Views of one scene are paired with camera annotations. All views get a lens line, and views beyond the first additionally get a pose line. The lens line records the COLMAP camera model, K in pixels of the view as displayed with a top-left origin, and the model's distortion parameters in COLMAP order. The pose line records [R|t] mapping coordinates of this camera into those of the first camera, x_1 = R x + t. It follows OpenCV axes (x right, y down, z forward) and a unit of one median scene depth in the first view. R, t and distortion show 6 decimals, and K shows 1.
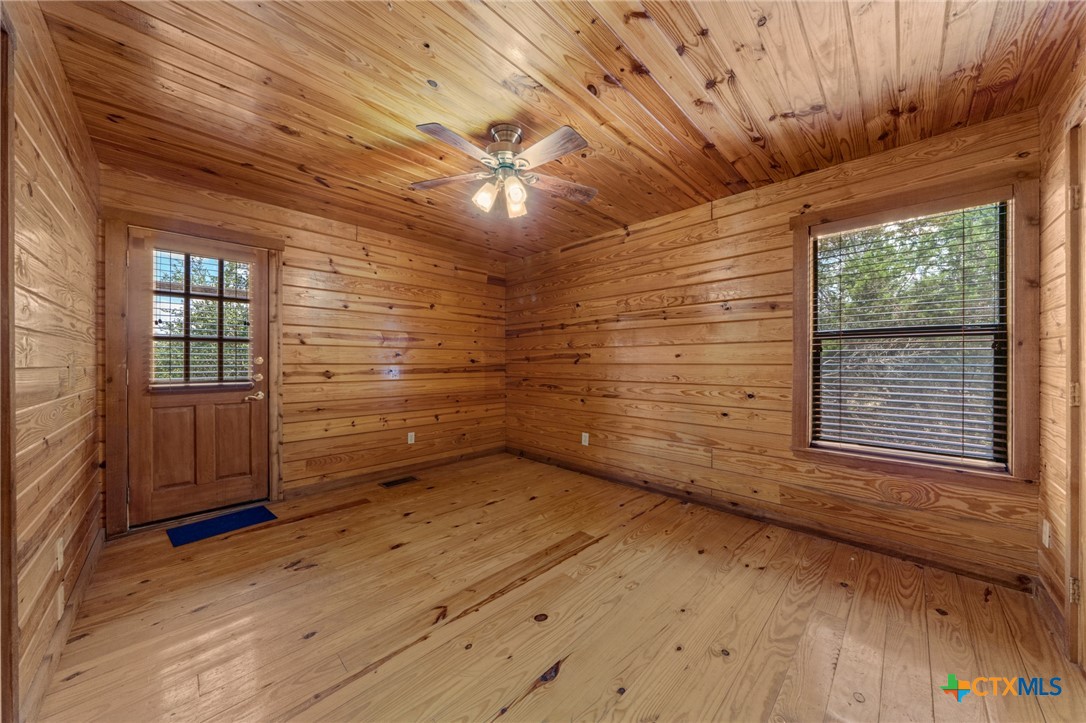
lens RADIAL K [[372.9, 0, 542.5], [0, 372.9, 362.5], [0, 0, 1]] dist [-0.007103, 0.000551]
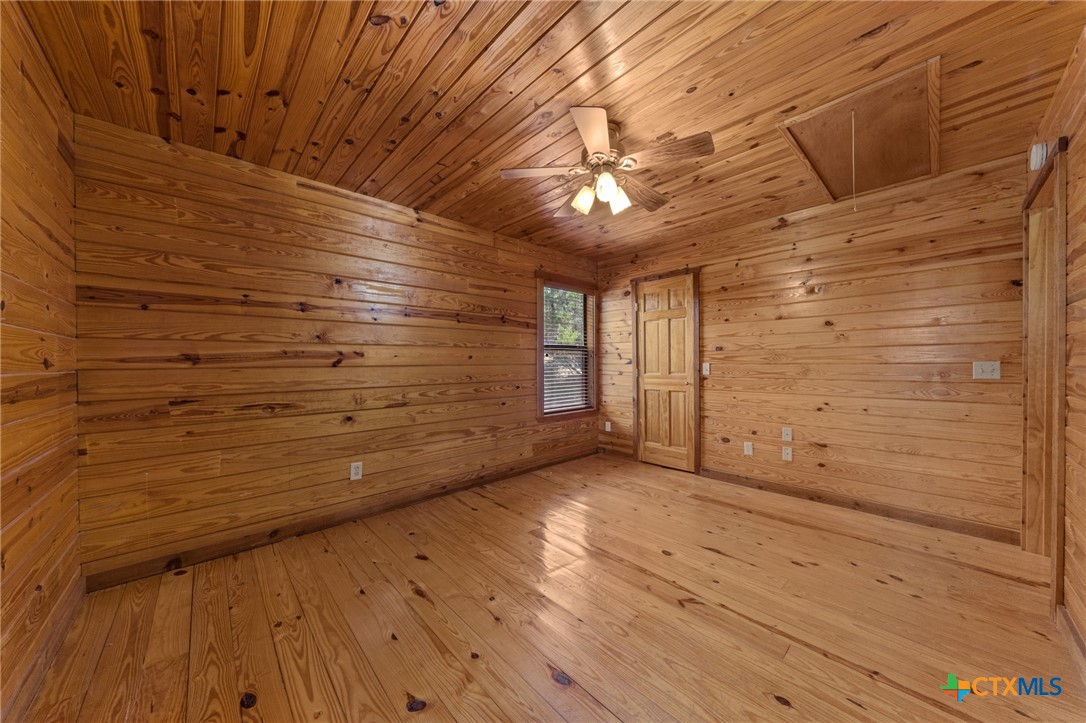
lens RADIAL K [[372.9, 0, 547.7], [0, 372.9, 364.7], [0, 0, 1]] dist [-0.007103, 0.000551]
pose [[0.021904, -0.006340, 0.999740, -0.706096], [0.008762, 0.999943, 0.006150, -0.001170], [-0.999722, 0.008625, 0.021958, 0.730666]]
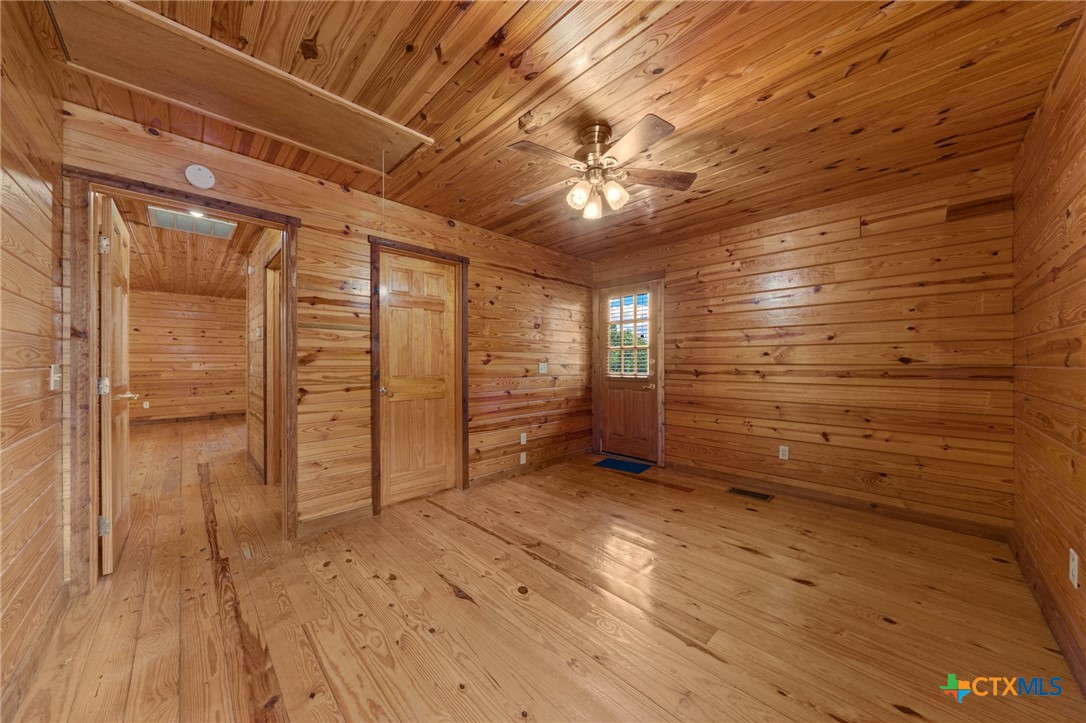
lens RADIAL K [[372.9, 0, 546.1], [0, 372.9, 363.0], [0, 0, 1]] dist [-0.007103, 0.000551]
pose [[-0.013396, 0.002425, -0.999907, 0.588455], [0.000821, 0.999997, 0.002414, -0.002234], [0.999910, -0.000788, -0.013398, 0.570458]]
